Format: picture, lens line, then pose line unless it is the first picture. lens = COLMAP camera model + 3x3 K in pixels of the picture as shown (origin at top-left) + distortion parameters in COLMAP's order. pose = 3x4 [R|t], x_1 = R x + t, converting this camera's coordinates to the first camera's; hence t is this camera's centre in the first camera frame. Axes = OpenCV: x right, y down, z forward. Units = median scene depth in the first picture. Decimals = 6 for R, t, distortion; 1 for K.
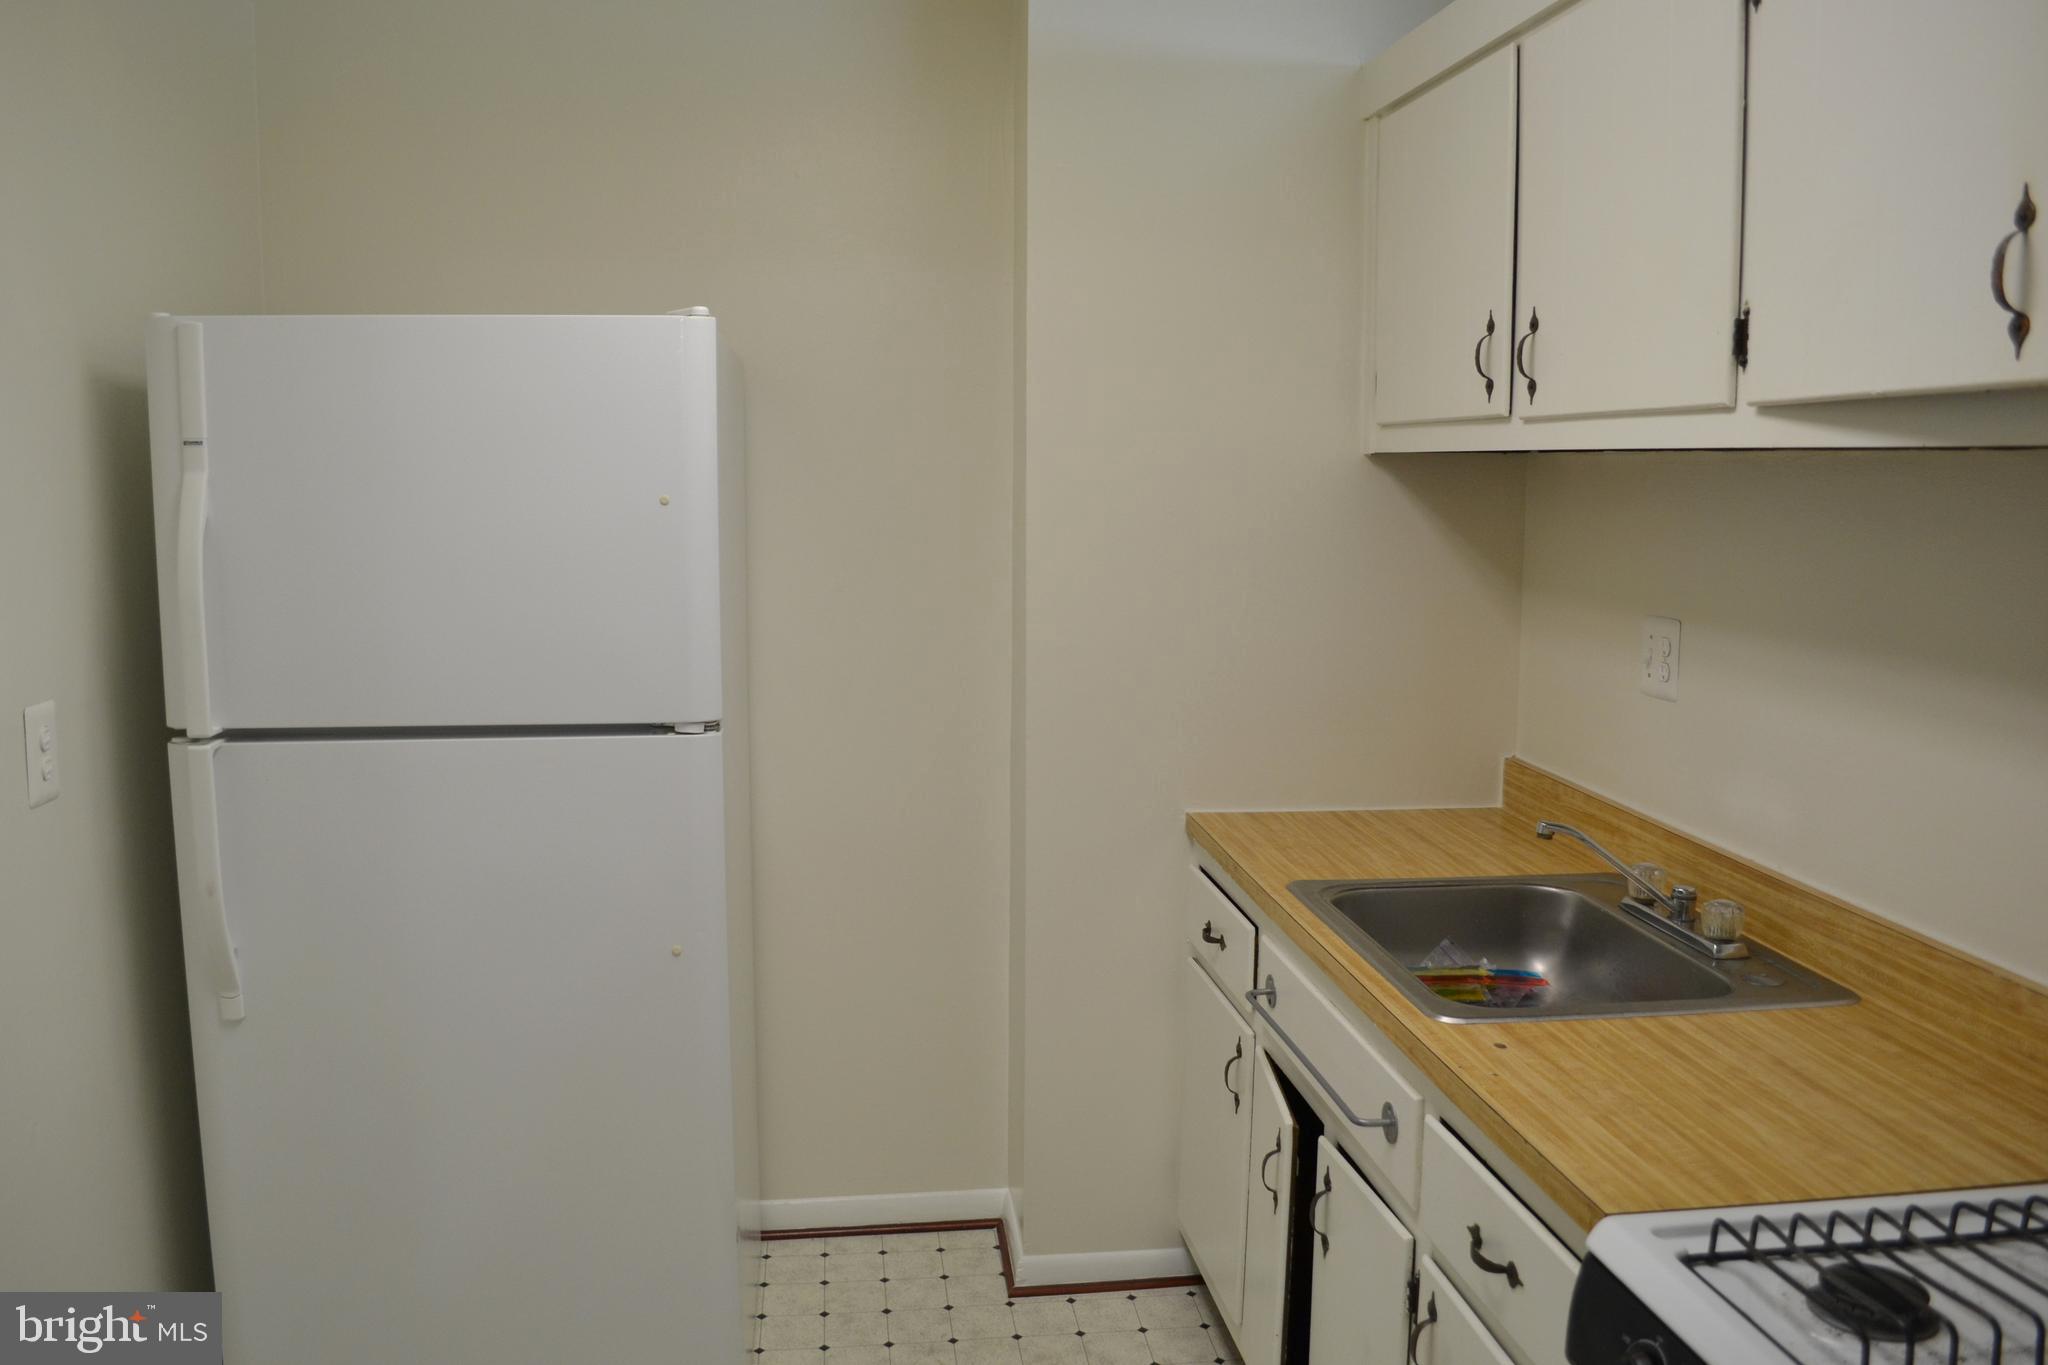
lens RADIAL K [[1691.9, 0, 1016.0], [0, 1691.9, 695.9], [0, 0, 1]] dist [-0.077028, 0.004049]
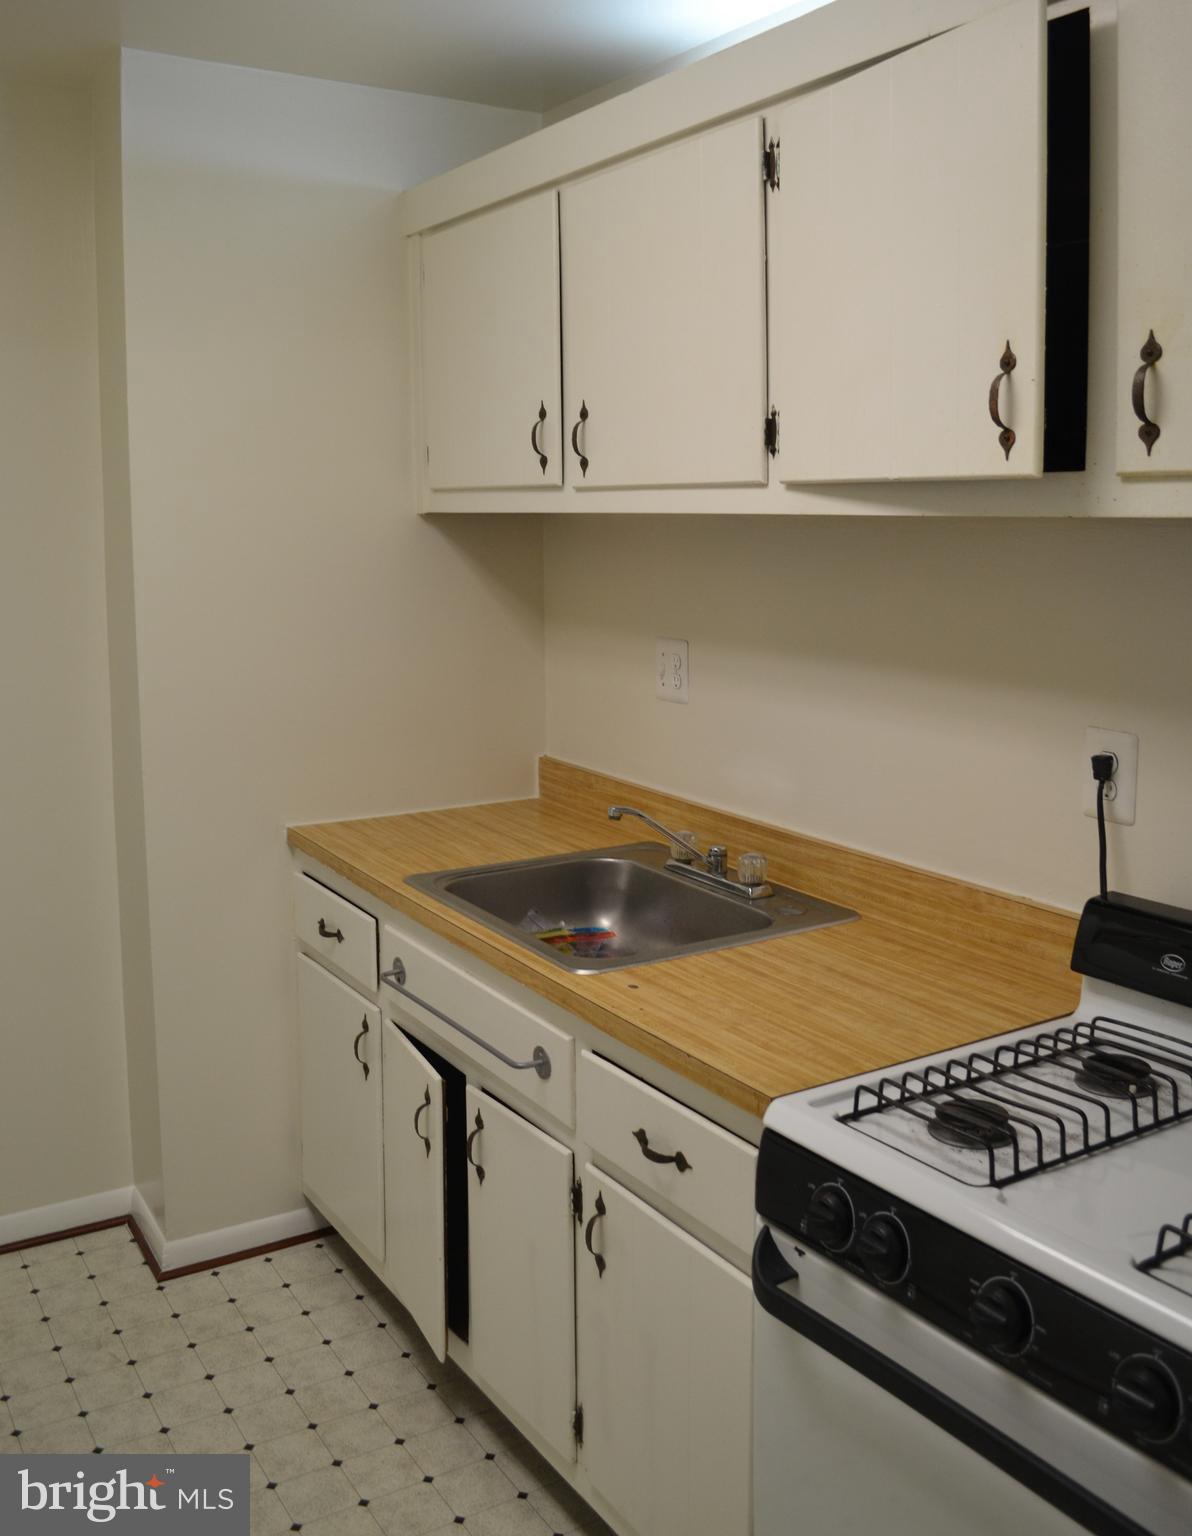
lens RADIAL K [[1514.7, 0, 597.9], [0, 1514.7, 657.2], [0, 0, 1]] dist [-0.075078, -0.000285]
pose [[0.900200, -0.053337, 0.432199, -0.189586], [0.066536, 0.997664, -0.015463, -0.021215], [-0.430365, 0.042676, 0.901646, -0.026250]]
